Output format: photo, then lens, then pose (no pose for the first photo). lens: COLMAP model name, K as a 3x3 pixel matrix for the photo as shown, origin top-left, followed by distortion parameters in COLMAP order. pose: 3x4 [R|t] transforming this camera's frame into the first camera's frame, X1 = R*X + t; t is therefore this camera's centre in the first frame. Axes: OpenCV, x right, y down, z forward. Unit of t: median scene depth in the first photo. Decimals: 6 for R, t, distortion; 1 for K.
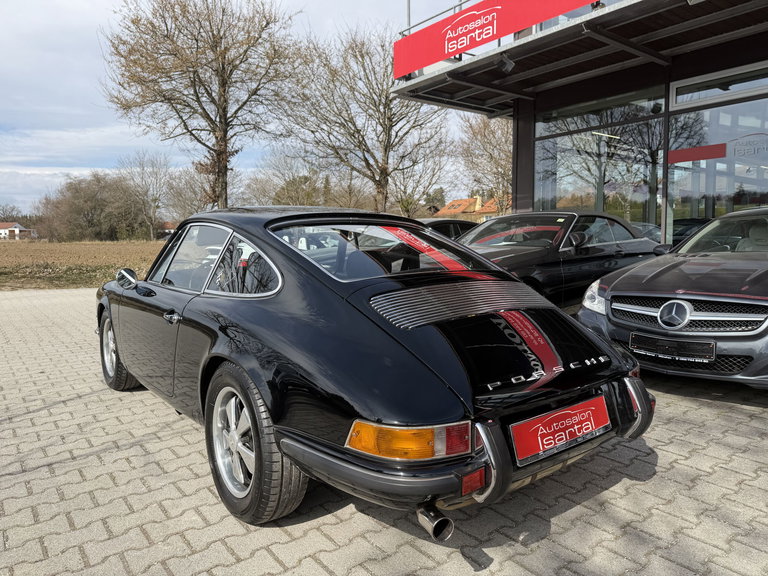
lens RADIAL K [[546.9, 0, 386.5], [0, 546.9, 289.7], [0, 0, 1]] dist [0.003993, -0.006636]
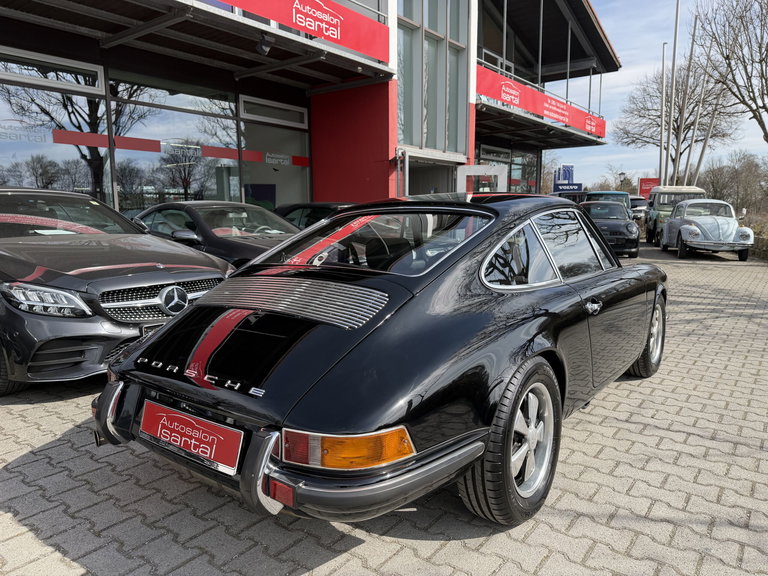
lens RADIAL K [[546.9, 0, 386.5], [0, 546.9, 289.7], [0, 0, 1]] dist [0.003993, -0.006636]
pose [[-0.264949, -0.114810, 0.957403, -0.362496], [0.090626, 0.985527, 0.143262, -0.043789], [-0.959994, 0.124723, -0.250709, 0.465399]]
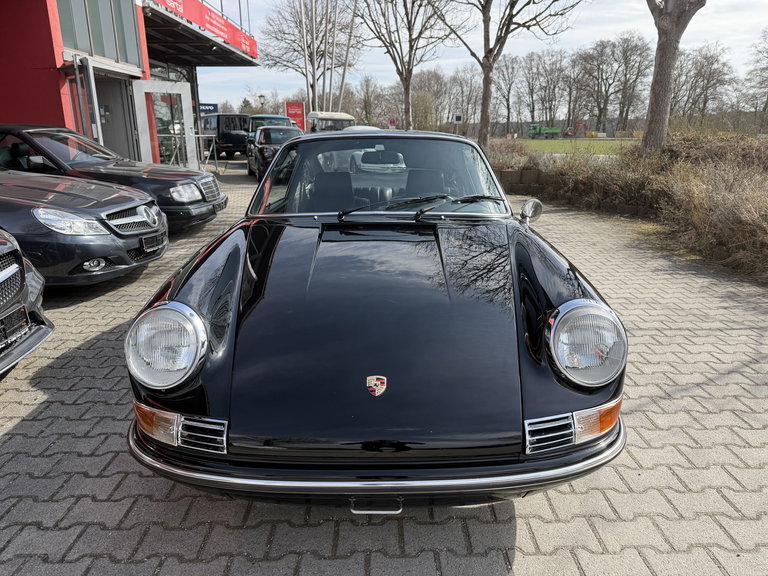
lens RADIAL K [[546.9, 0, 386.5], [0, 546.9, 289.7], [0, 0, 1]] dist [0.003993, -0.006636]
pose [[-0.794306, -0.152908, 0.587960, -0.271648], [0.060081, 0.943292, 0.326483, -0.061272], [-0.604540, 0.294652, -0.740075, 0.581551]]
